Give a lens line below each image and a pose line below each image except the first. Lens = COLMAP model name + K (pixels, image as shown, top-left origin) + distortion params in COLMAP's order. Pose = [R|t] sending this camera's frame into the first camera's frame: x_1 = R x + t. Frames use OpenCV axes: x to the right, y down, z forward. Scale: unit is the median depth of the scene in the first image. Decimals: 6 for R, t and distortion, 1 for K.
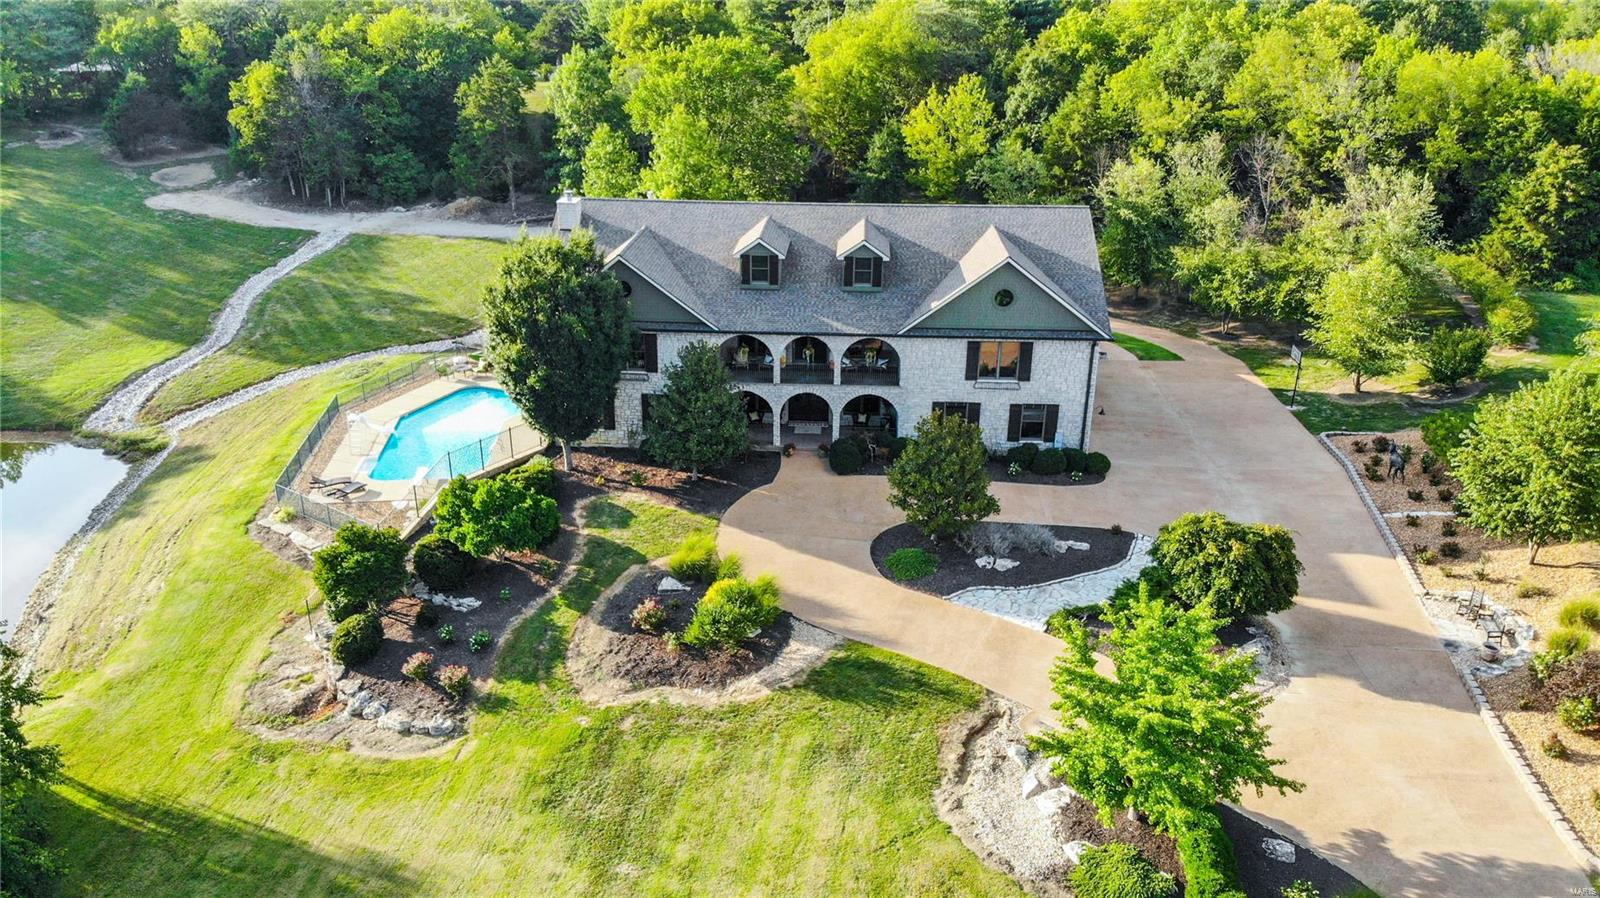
lens RADIAL K [[1188.0, 0, 800.0], [0, 1188.0, 449.0], [0, 0, 1]] dist [0.126144, -0.281353]
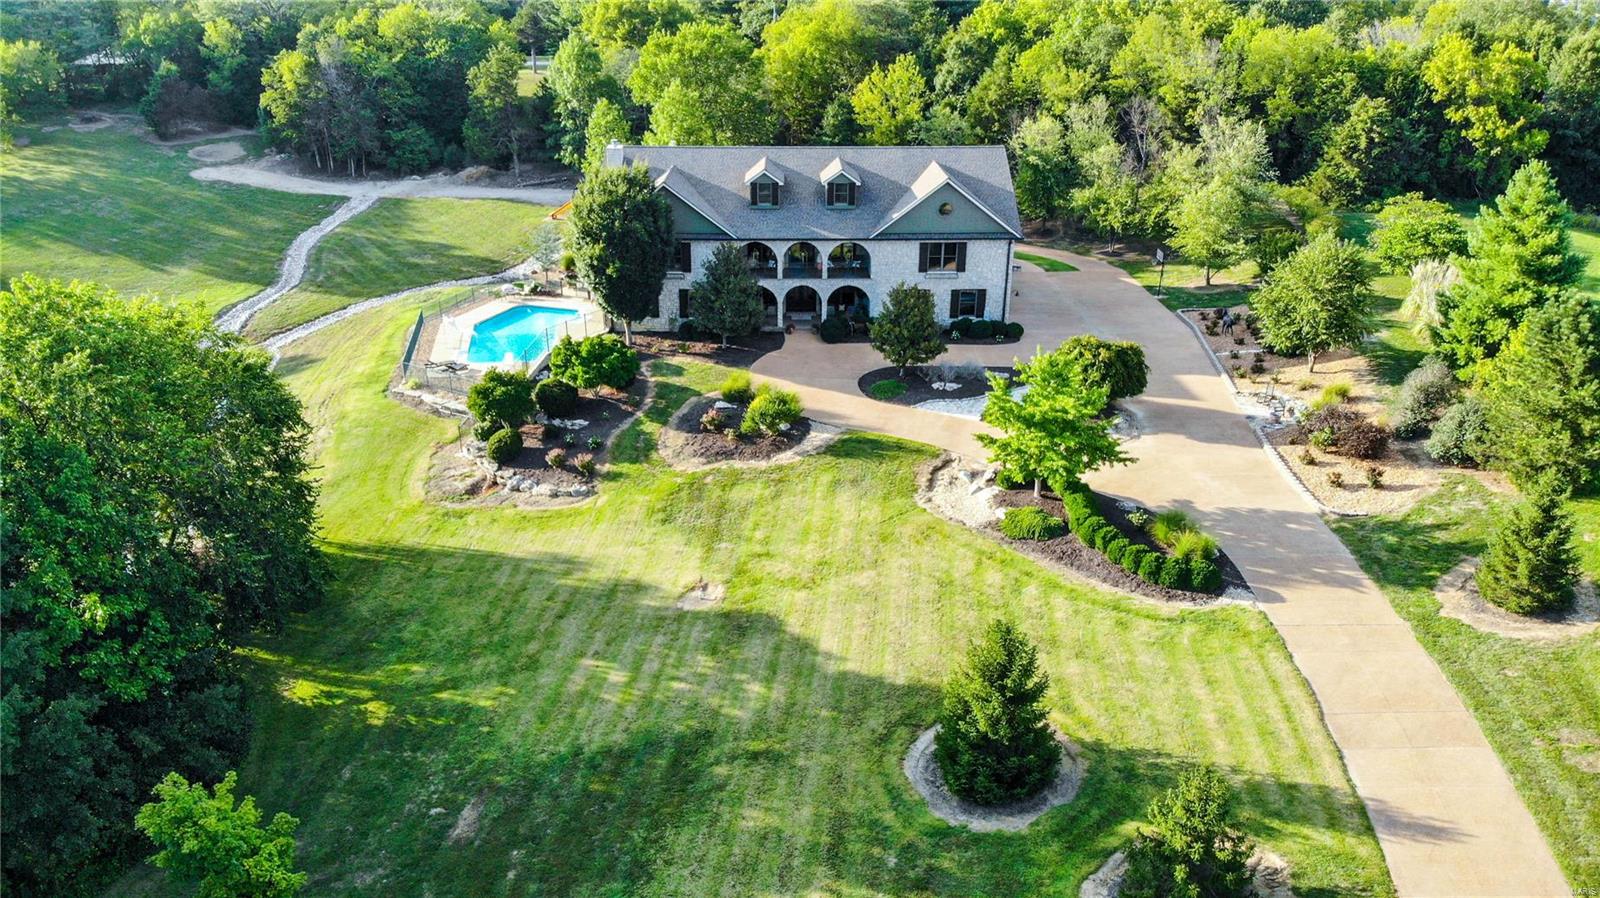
lens RADIAL K [[1205.4, 0, 782.3], [0, 1205.4, 454.0], [0, 0, 1]] dist [0.171520, -0.397758]
pose [[0.998426, -0.026170, 0.049608, -0.067241], [0.026081, 0.999657, 0.002440, 0.104830], [-0.049655, -0.001142, 0.998766, -0.280520]]
